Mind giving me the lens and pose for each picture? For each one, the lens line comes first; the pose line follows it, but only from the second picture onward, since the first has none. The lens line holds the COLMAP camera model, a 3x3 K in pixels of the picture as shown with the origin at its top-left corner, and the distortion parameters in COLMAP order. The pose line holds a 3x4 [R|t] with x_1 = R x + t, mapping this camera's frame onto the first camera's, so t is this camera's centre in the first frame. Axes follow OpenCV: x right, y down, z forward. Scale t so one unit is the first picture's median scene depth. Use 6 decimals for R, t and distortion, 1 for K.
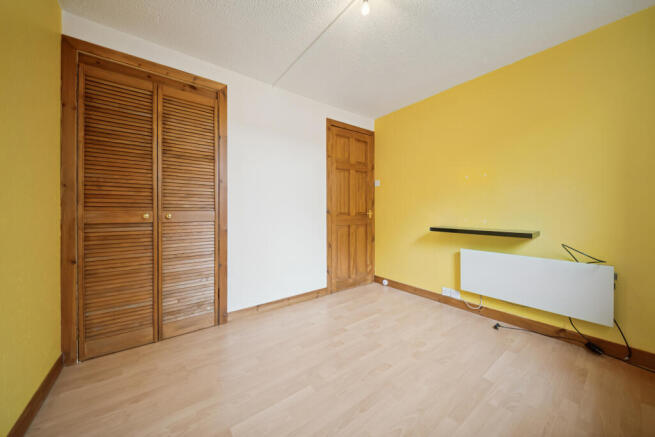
lens RADIAL K [[229.1, 0, 324.6], [0, 229.1, 214.7], [0, 0, 1]] dist [0.001822, -0.000010]
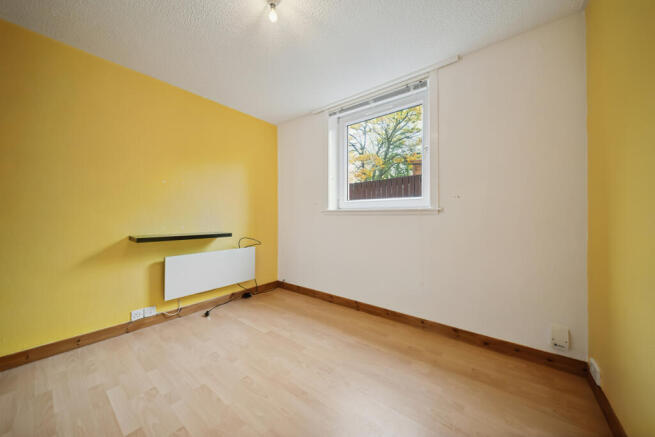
lens RADIAL K [[229.1, 0, 325.2], [0, 229.1, 217.7], [0, 0, 1]] dist [0.001822, -0.000010]
pose [[-0.254742, 0.002439, 0.967006, -0.552228], [0.008639, 0.999963, -0.000247, -0.008273], [-0.966970, 0.008291, -0.254754, 0.689669]]
